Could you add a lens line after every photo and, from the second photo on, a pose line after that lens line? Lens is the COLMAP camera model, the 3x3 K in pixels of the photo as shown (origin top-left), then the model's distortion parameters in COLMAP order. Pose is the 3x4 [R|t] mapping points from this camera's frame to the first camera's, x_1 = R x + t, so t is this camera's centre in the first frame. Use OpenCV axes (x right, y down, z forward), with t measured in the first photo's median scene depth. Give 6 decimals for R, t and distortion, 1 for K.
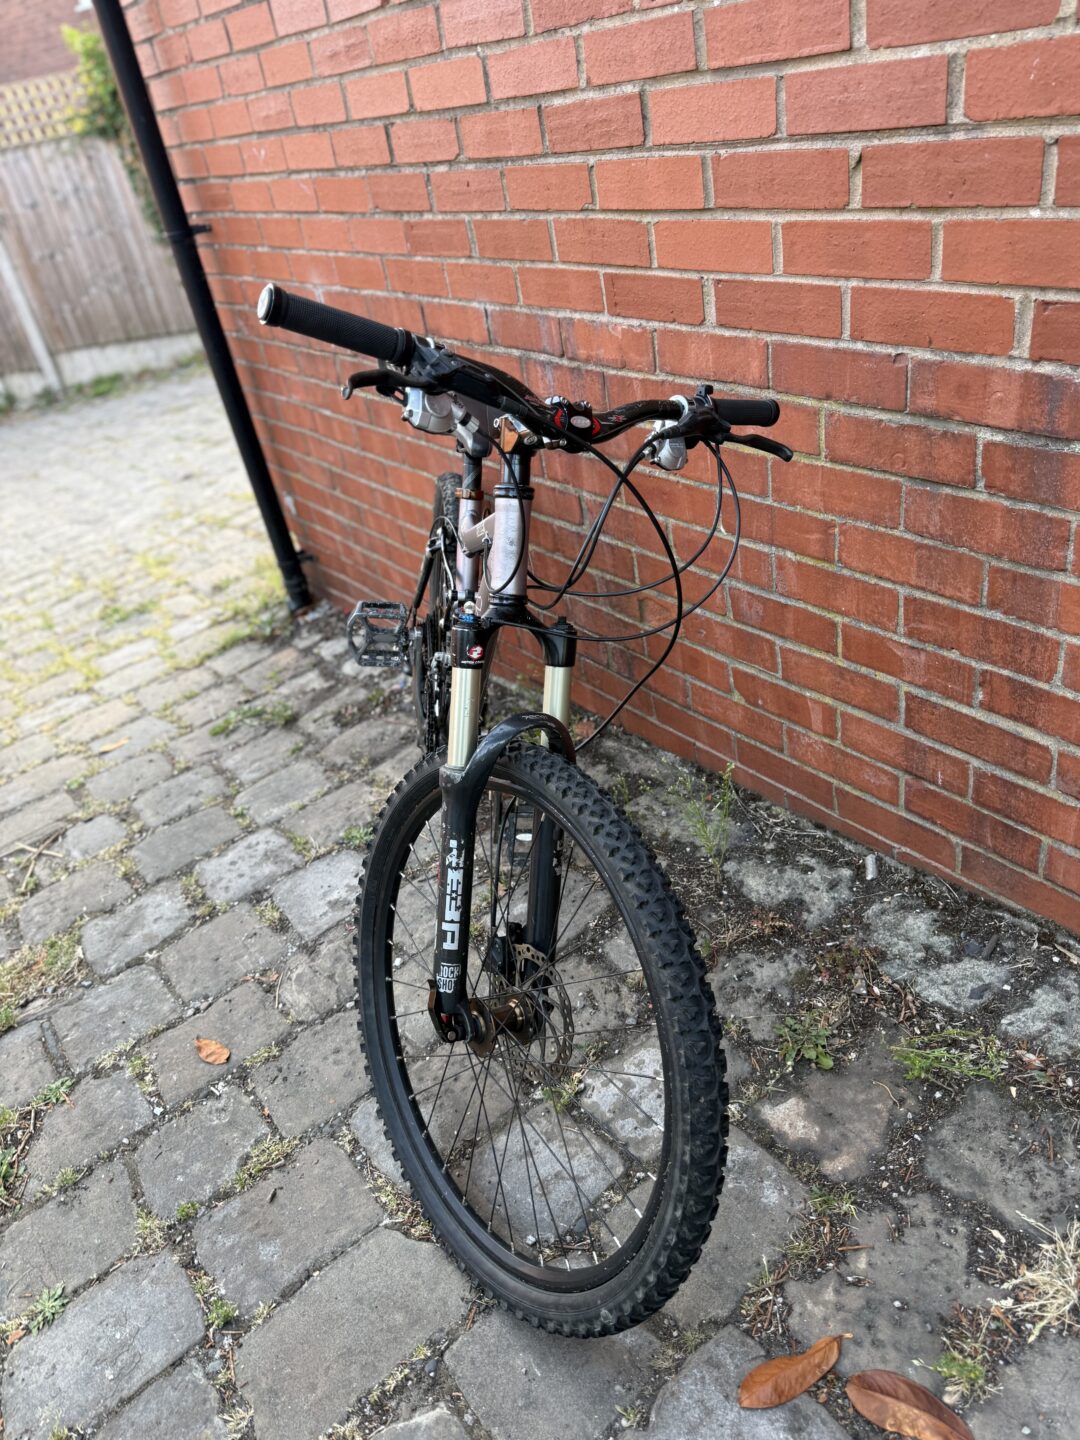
lens RADIAL K [[1035.0, 0, 532.2], [0, 1035.0, 712.0], [0, 0, 1]] dist [0.036767, -0.054539]
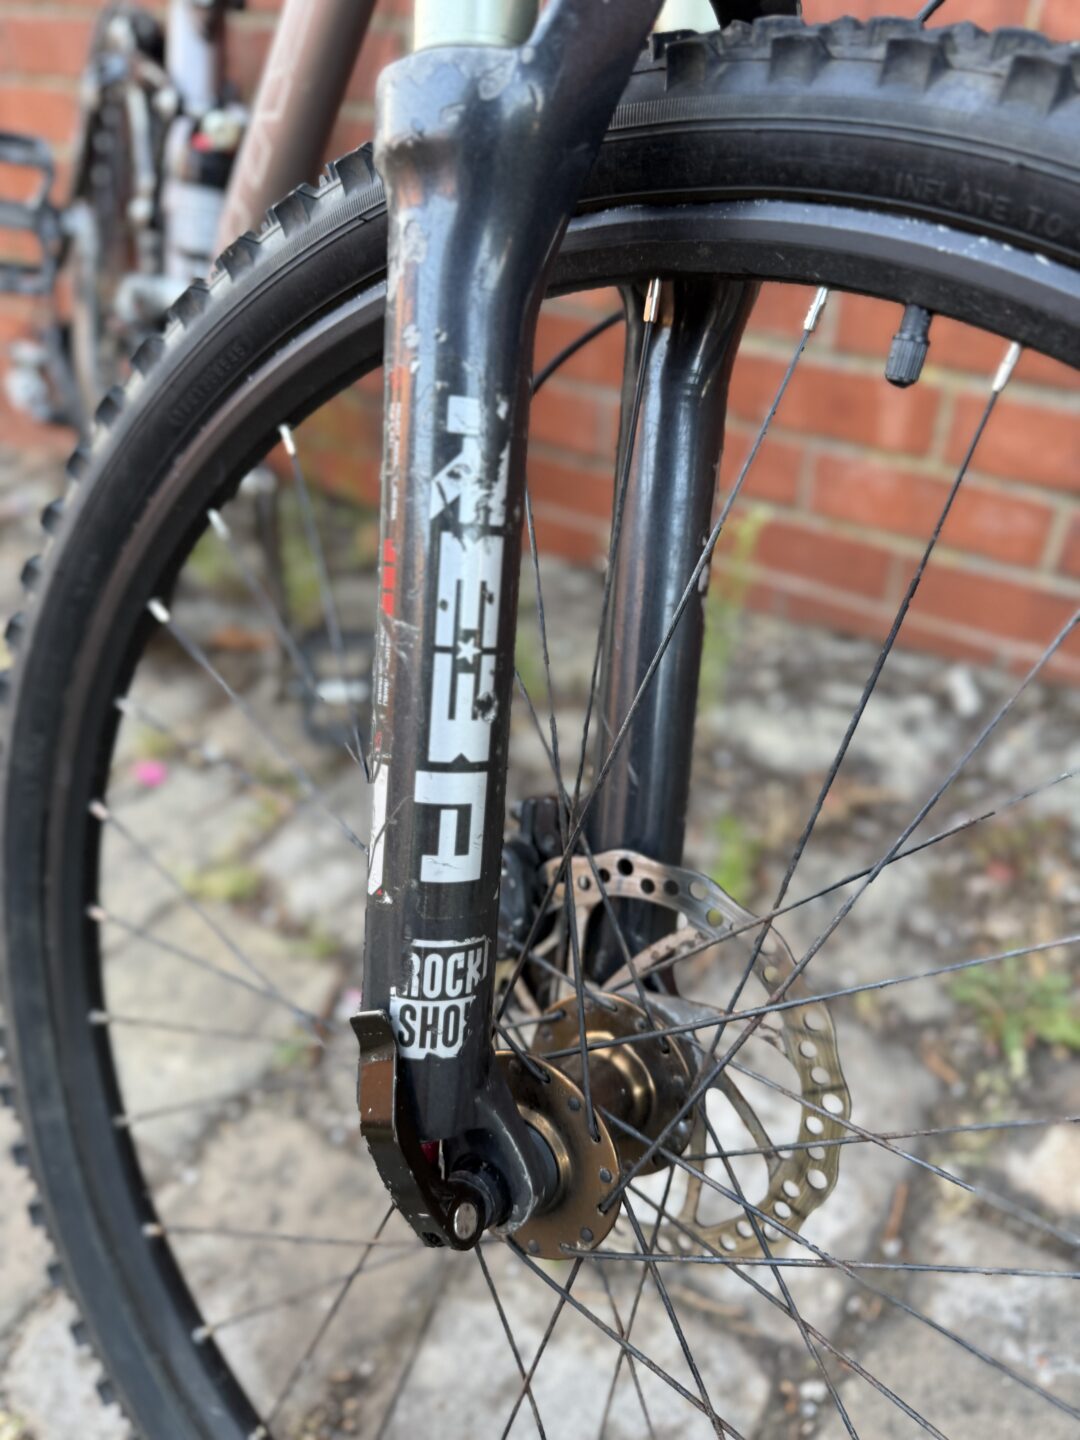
lens RADIAL K [[1035.0, 0, 541.2], [0, 1035.0, 732.4], [0, 0, 1]] dist [0.036767, -0.054539]
pose [[0.938189, -0.062020, 0.340521, -0.104152], [0.042165, 0.996967, 0.065411, 0.134439], [-0.343545, -0.047010, 0.937959, 0.576871]]
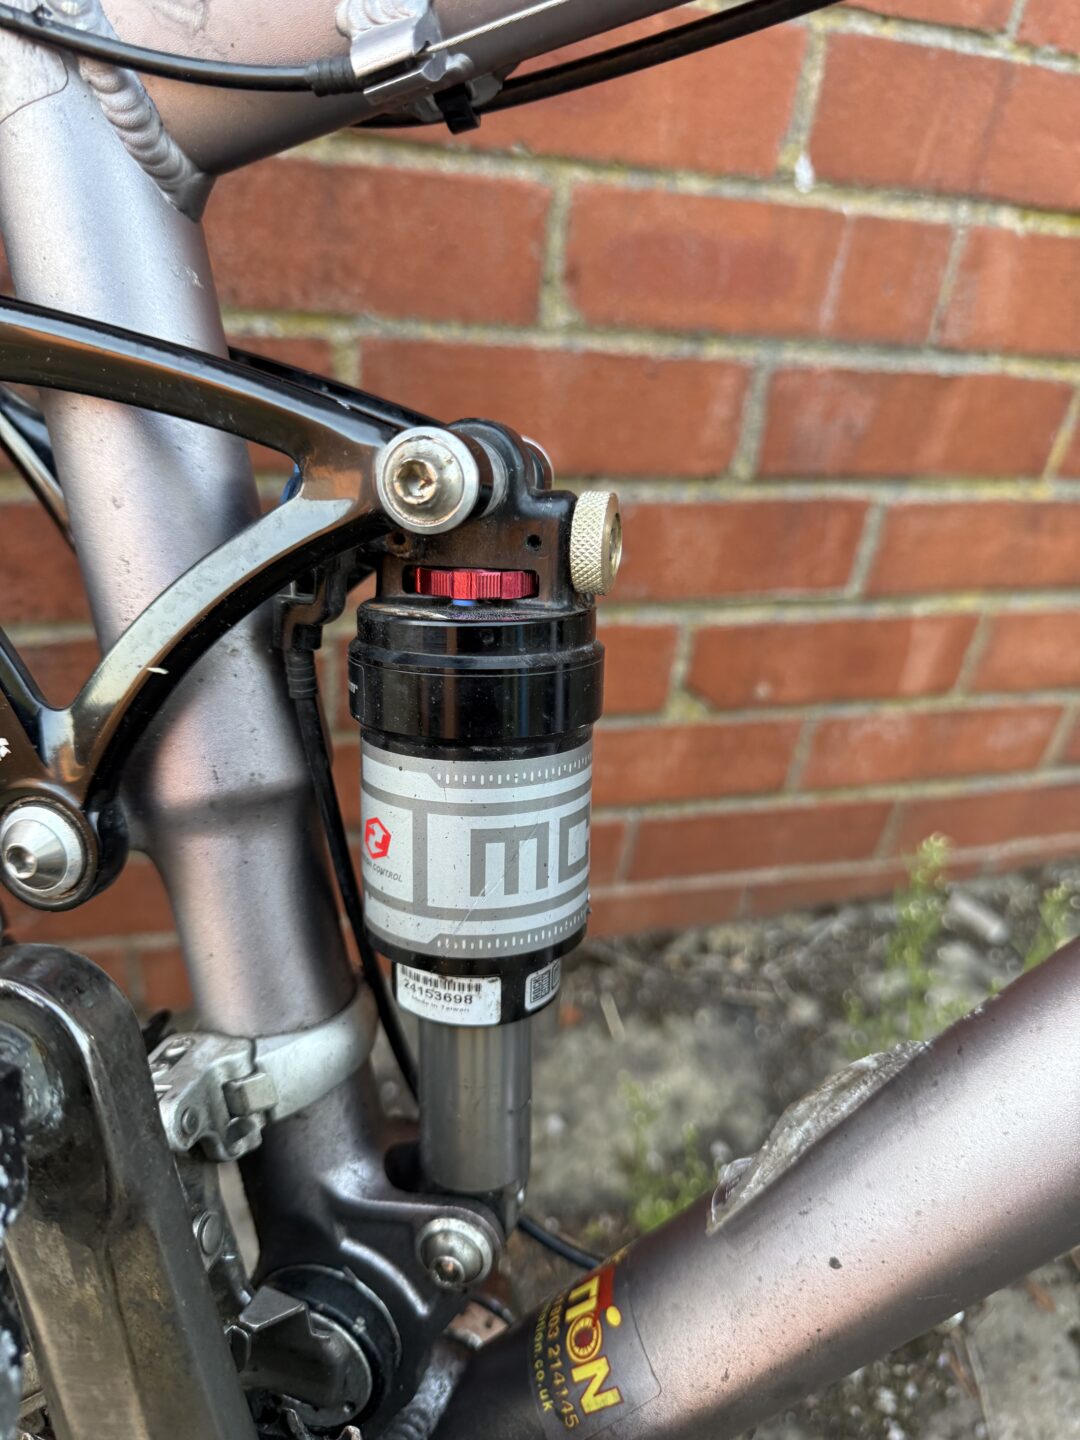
lens RADIAL K [[1083.2, 0, 539.2], [0, 1083.2, 718.1], [0, 0, 1]] dist [-0.038365, -0.000757]
pose [[0.334516, -0.301304, 0.892925, -0.196290], [0.361138, 0.916163, 0.173852, -0.114258], [-0.870447, 0.264313, 0.415283, 1.020800]]
